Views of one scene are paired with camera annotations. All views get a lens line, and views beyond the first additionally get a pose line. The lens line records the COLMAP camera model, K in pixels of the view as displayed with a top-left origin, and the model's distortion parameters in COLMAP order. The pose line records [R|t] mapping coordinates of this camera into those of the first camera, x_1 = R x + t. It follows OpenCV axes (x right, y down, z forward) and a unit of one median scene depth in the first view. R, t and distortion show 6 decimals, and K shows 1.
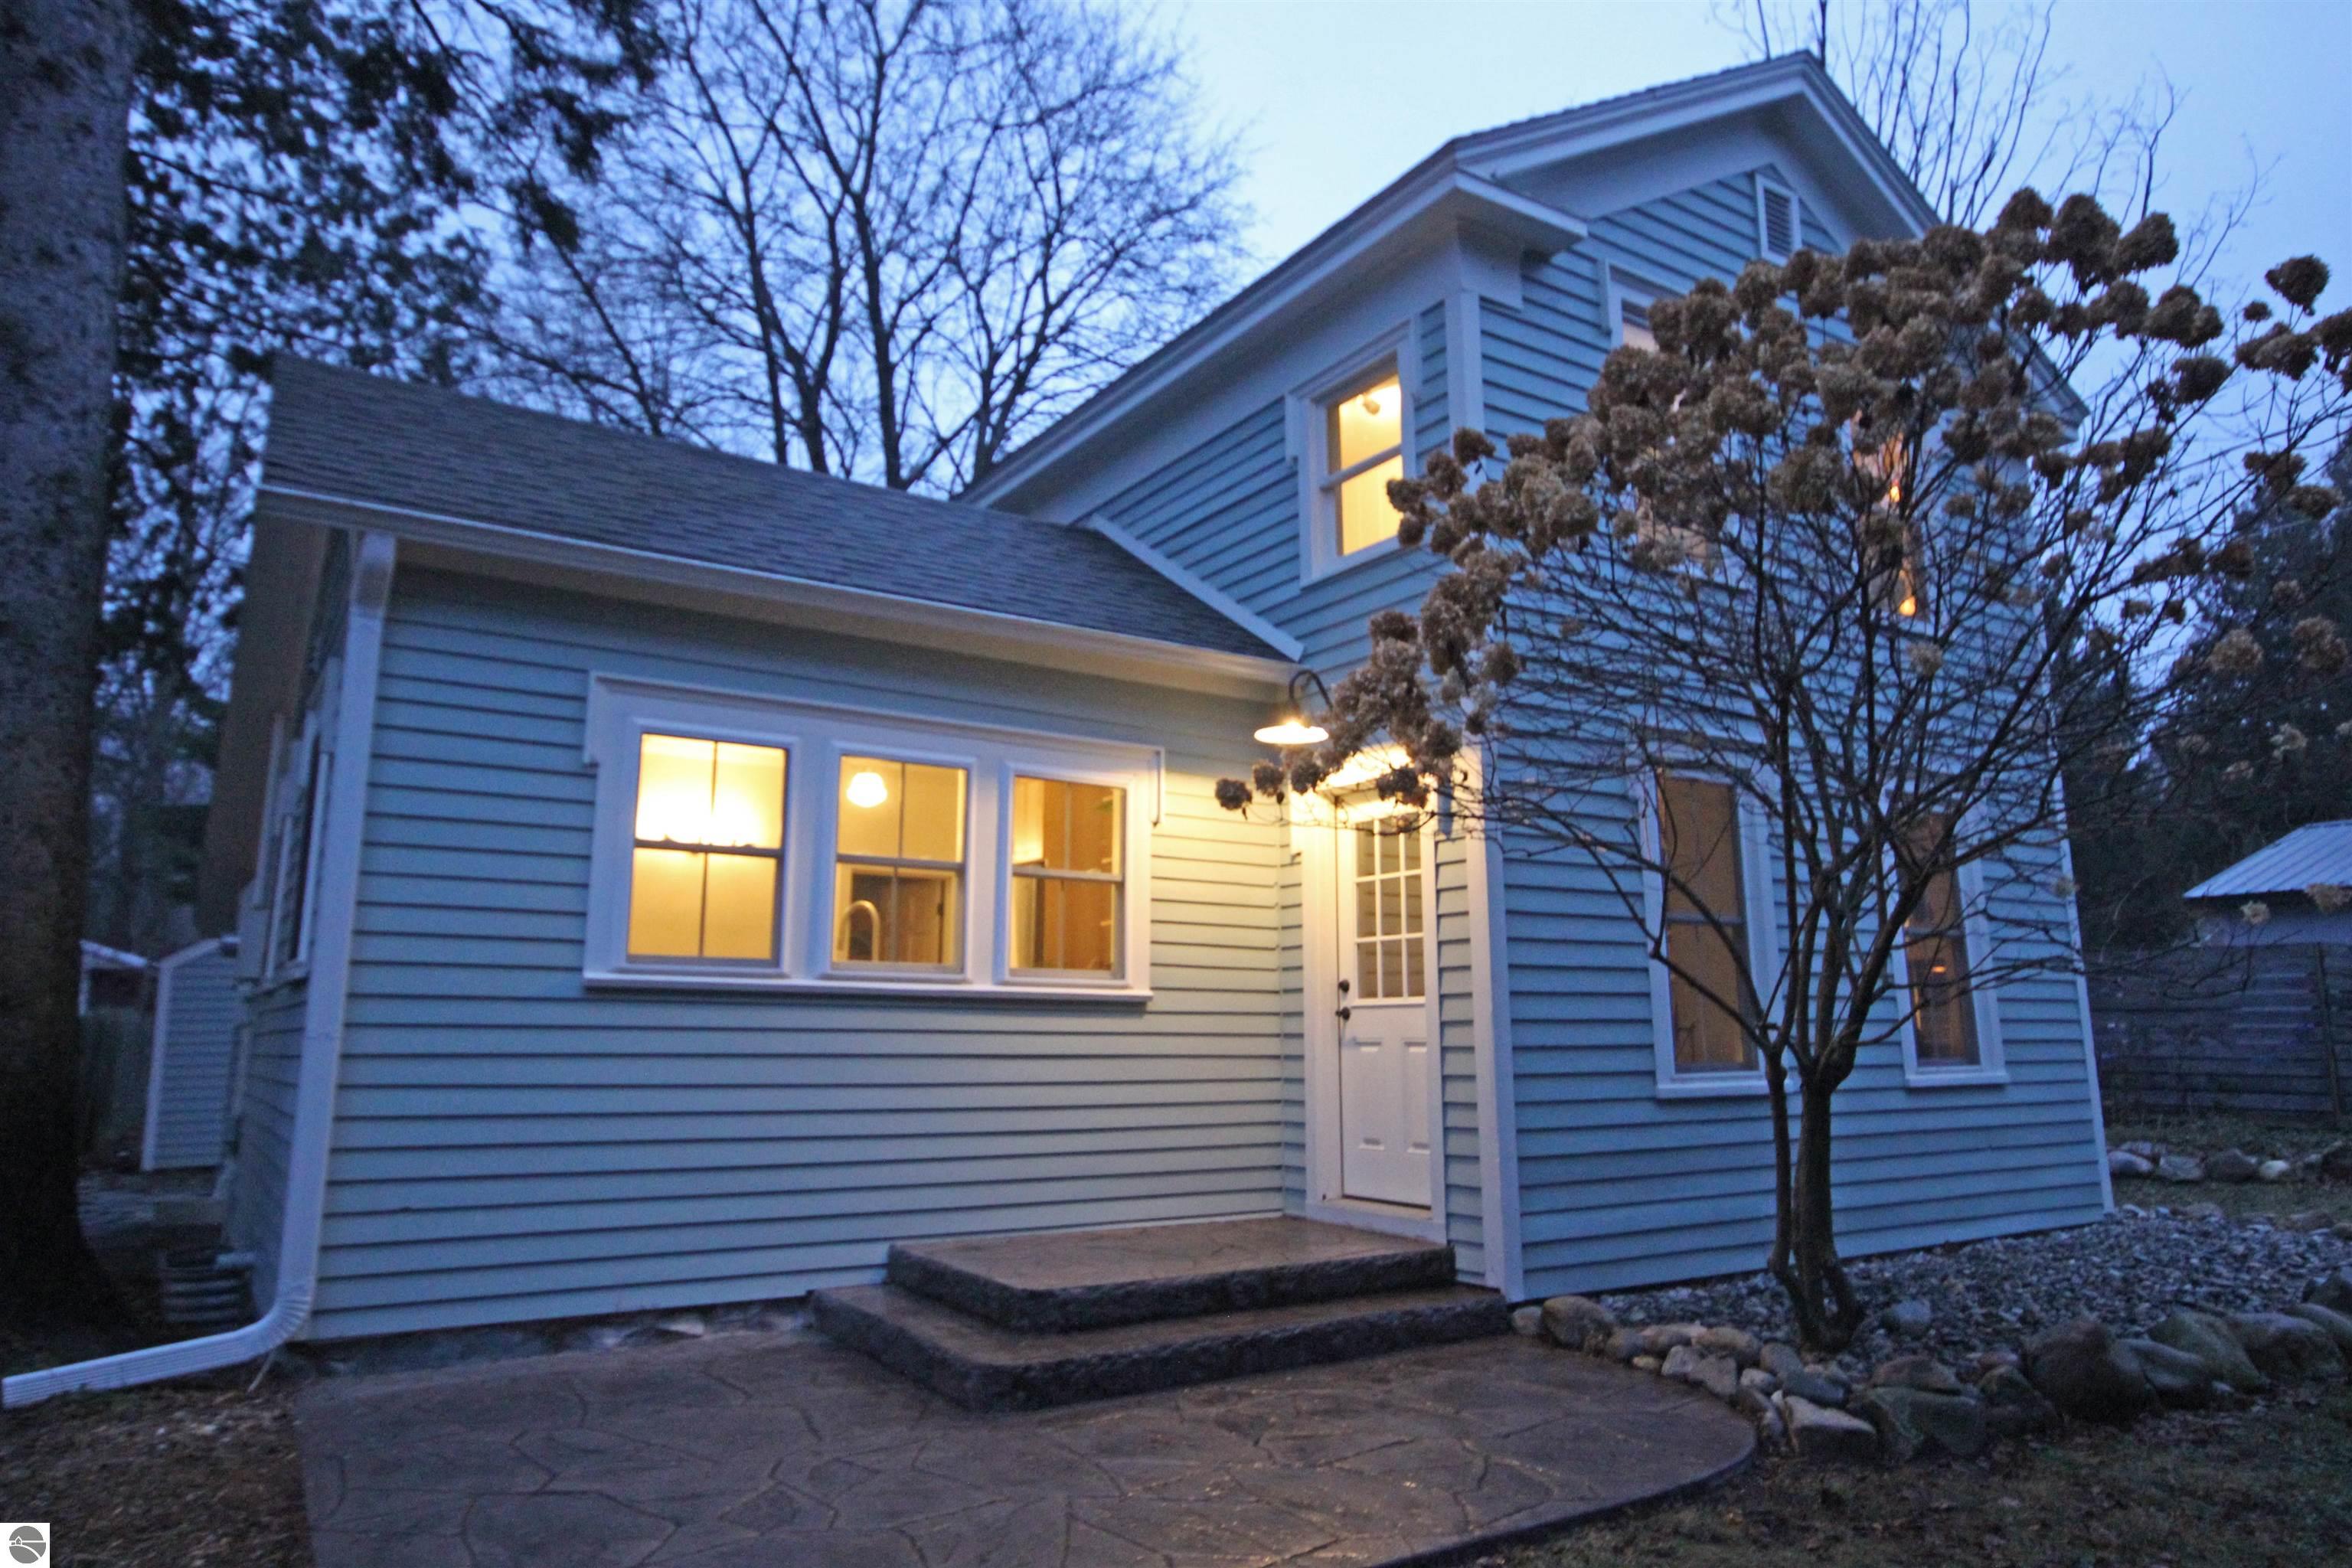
lens RADIAL K [[1506.6, 0, 1180.0], [0, 1506.6, 780.2], [0, 0, 1]] dist [0.014236, -0.000735]
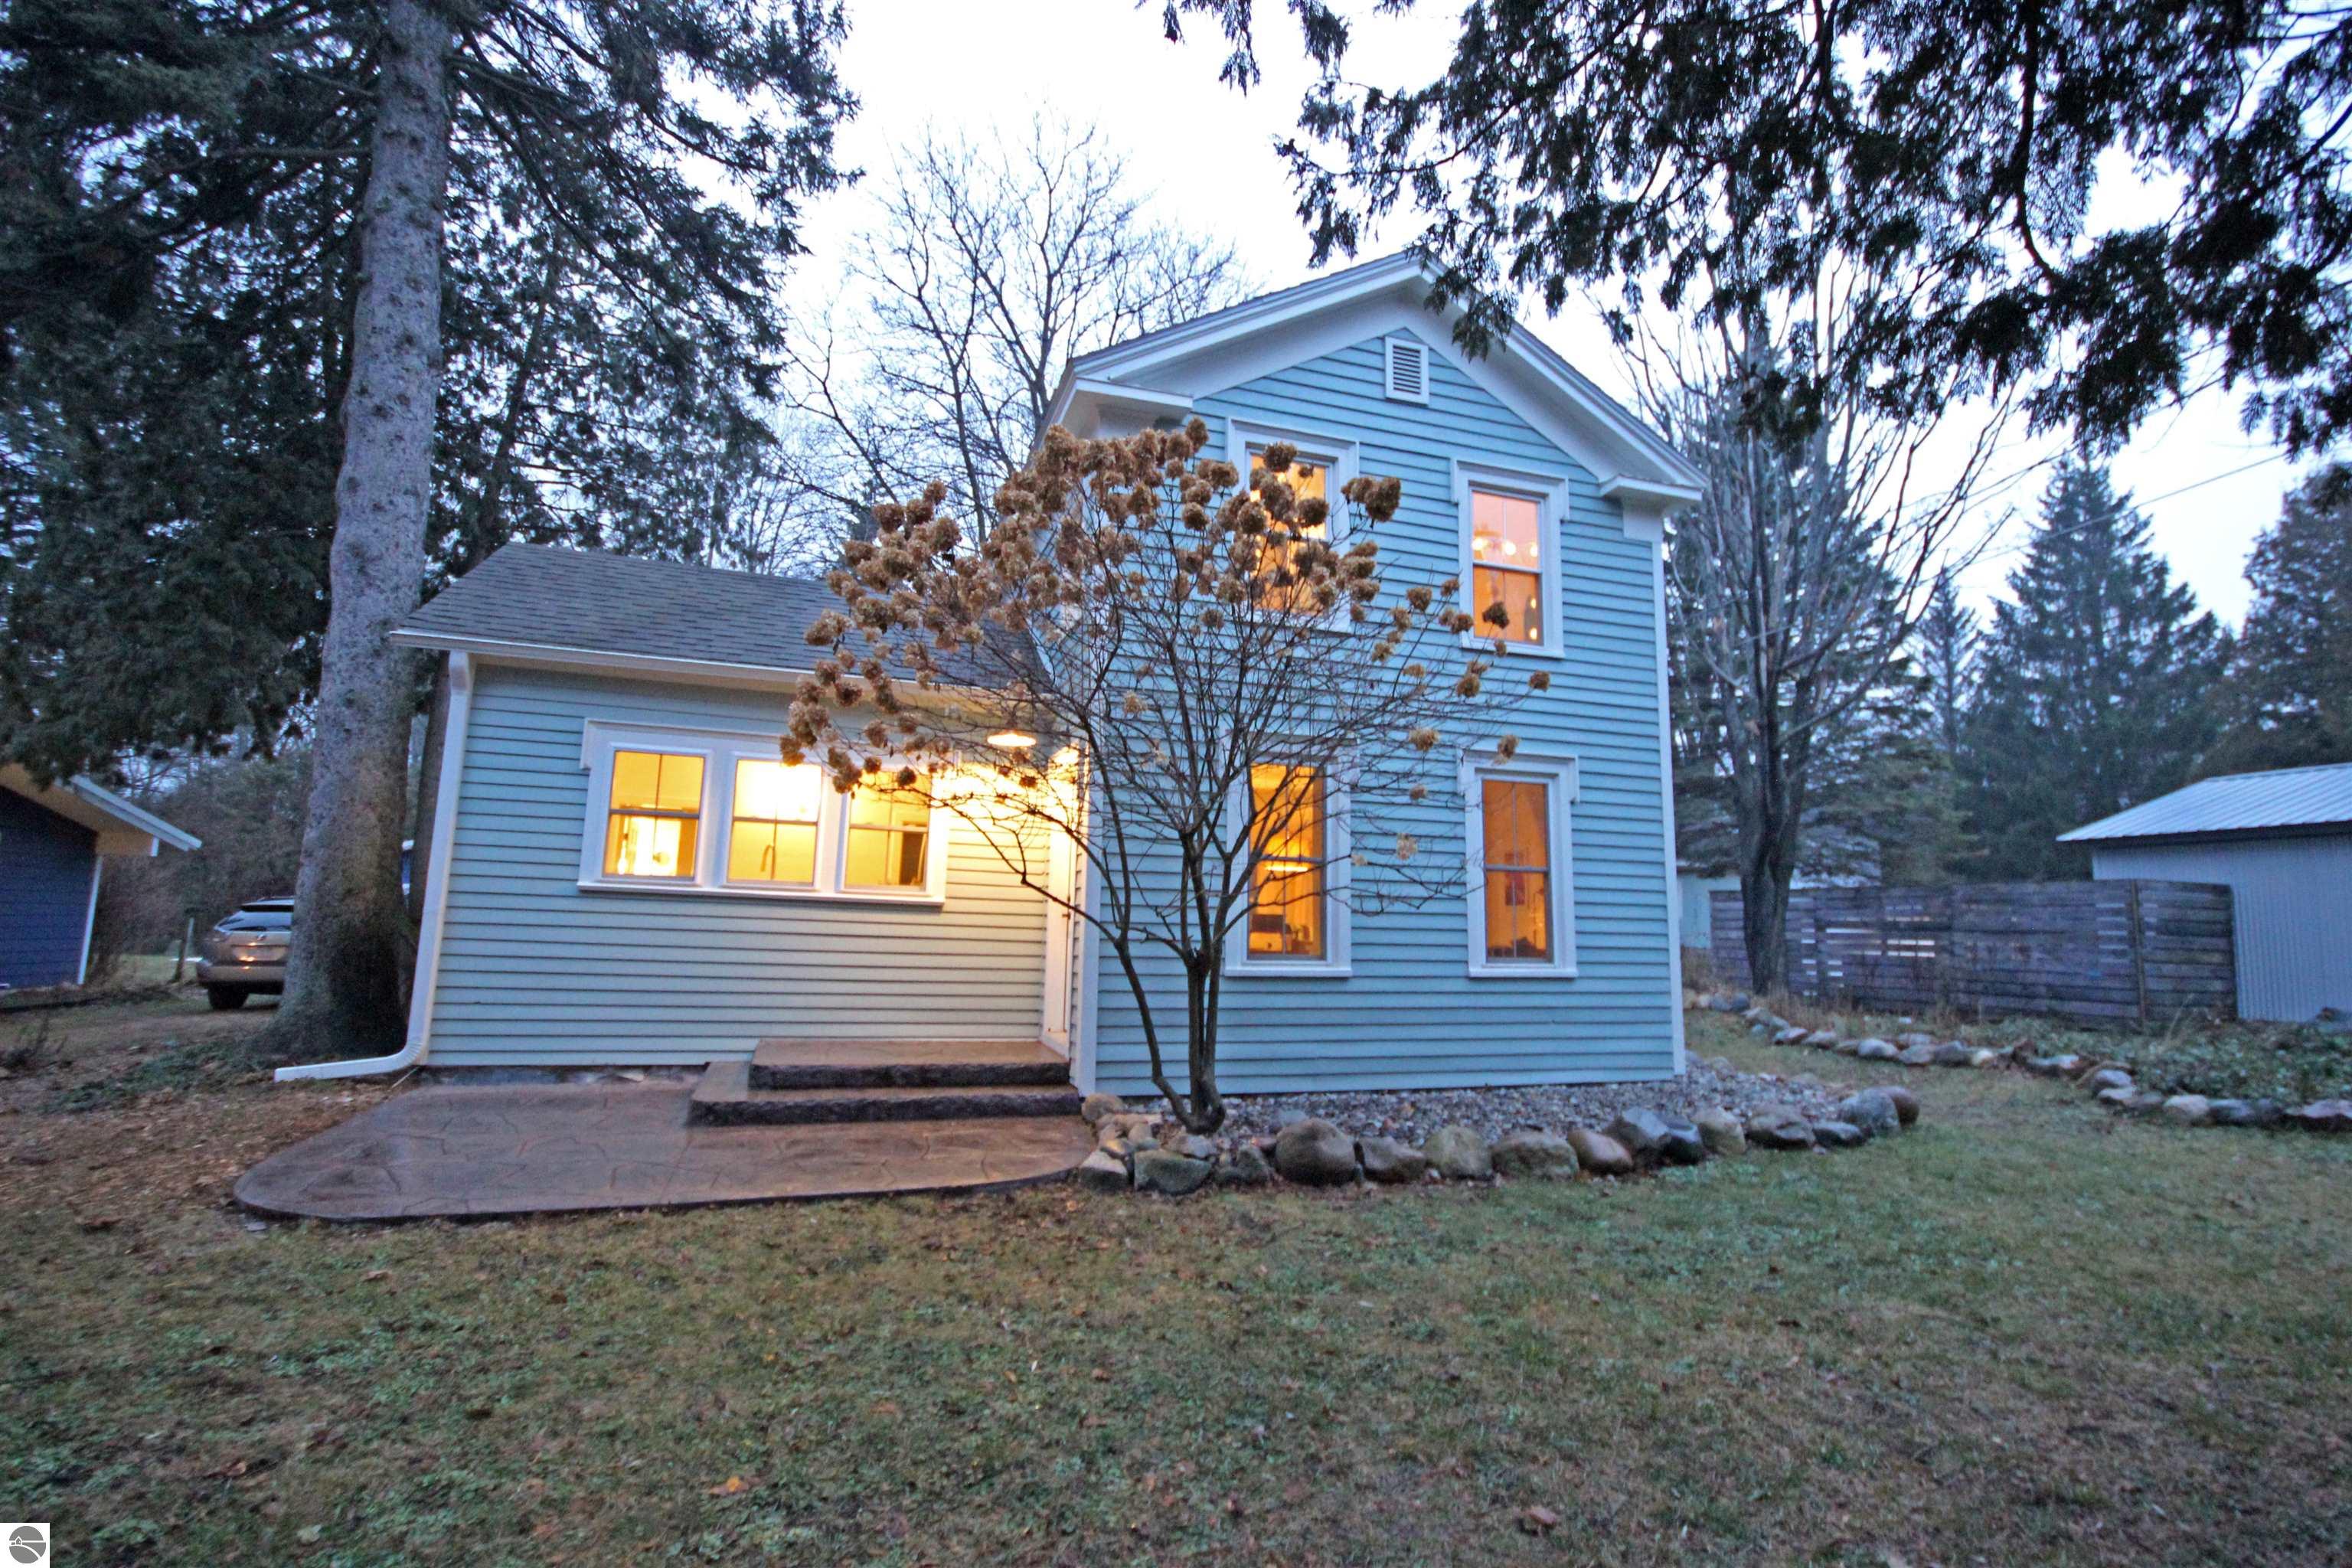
lens RADIAL K [[1090.5, 0, 1179.3], [0, 1090.5, 783.9], [0, 0, 1]] dist [-0.001581, -0.000003]
pose [[0.963371, -0.007782, -0.268059, 0.617542], [0.017101, 0.999327, 0.032447, -0.021384], [0.267626, -0.035843, 0.962856, -0.076164]]
